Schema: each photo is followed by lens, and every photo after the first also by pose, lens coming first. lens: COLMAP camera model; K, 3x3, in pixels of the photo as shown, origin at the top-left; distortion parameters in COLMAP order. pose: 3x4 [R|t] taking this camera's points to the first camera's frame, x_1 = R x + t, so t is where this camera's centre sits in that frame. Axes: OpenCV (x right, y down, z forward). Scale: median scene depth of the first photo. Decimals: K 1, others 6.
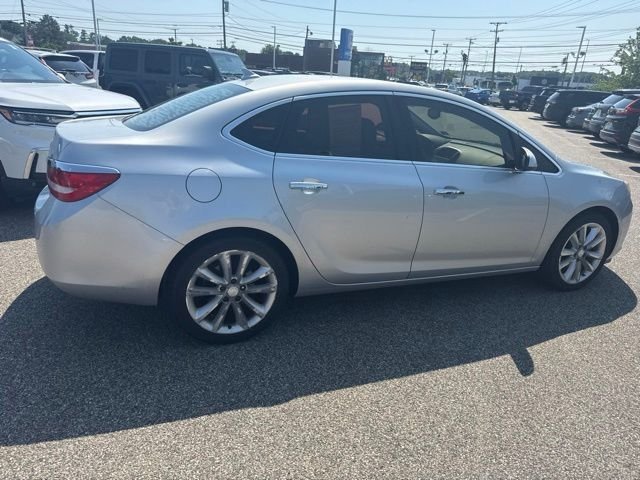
lens RADIAL K [[454.3, 0, 319.5], [0, 454.3, 242.1], [0, 0, 1]] dist [0.006020, -0.008645]
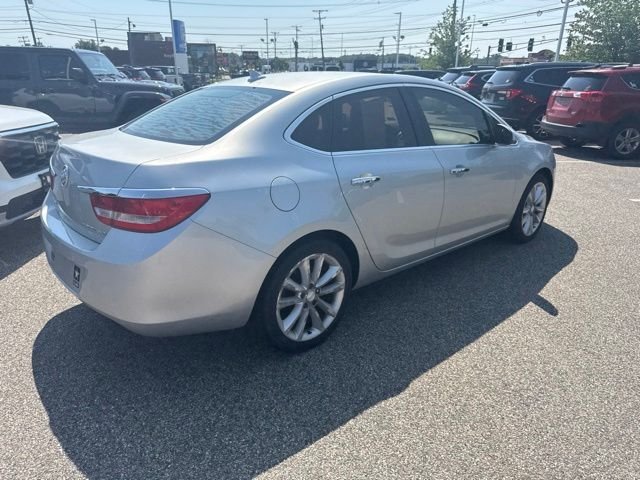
lens RADIAL K [[454.3, 0, 319.5], [0, 454.3, 242.1], [0, 0, 1]] dist [0.006020, -0.008645]
pose [[0.940094, -0.169913, 0.295554, -0.423565], [0.164210, 0.985434, 0.044205, -0.046578], [-0.298760, 0.006976, 0.954303, 0.046965]]
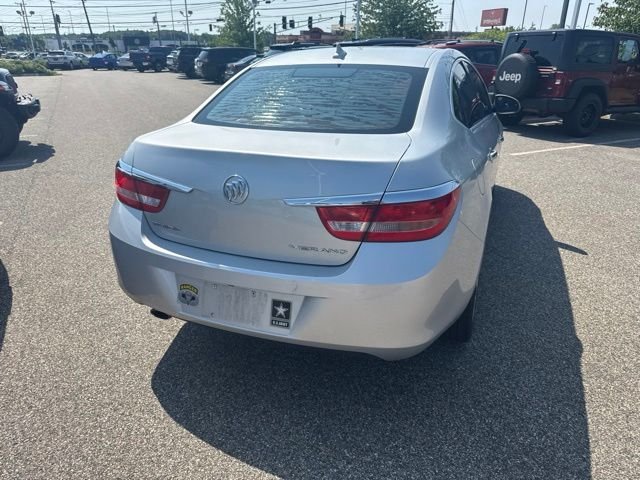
lens RADIAL K [[454.3, 0, 319.5], [0, 454.3, 242.1], [0, 0, 1]] dist [0.006020, -0.008645]
pose [[0.702080, -0.334052, 0.628882, -0.953425], [0.286706, 0.941001, 0.179769, -0.222607], [-0.651831, 0.054092, 0.756433, 0.453126]]
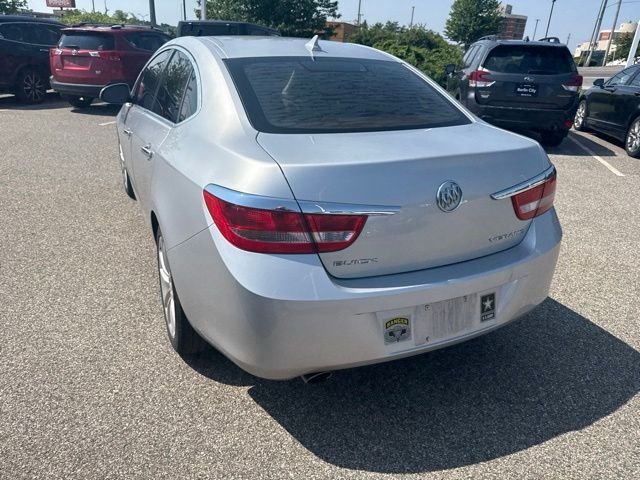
lens RADIAL K [[454.3, 0, 319.5], [0, 454.3, 242.1], [0, 0, 1]] dist [0.006020, -0.008645]
pose [[-0.042648, -0.448946, 0.892540, -1.171938], [0.286111, 0.850450, 0.441446, -0.483492], [-0.957247, 0.274192, 0.092178, 1.154308]]
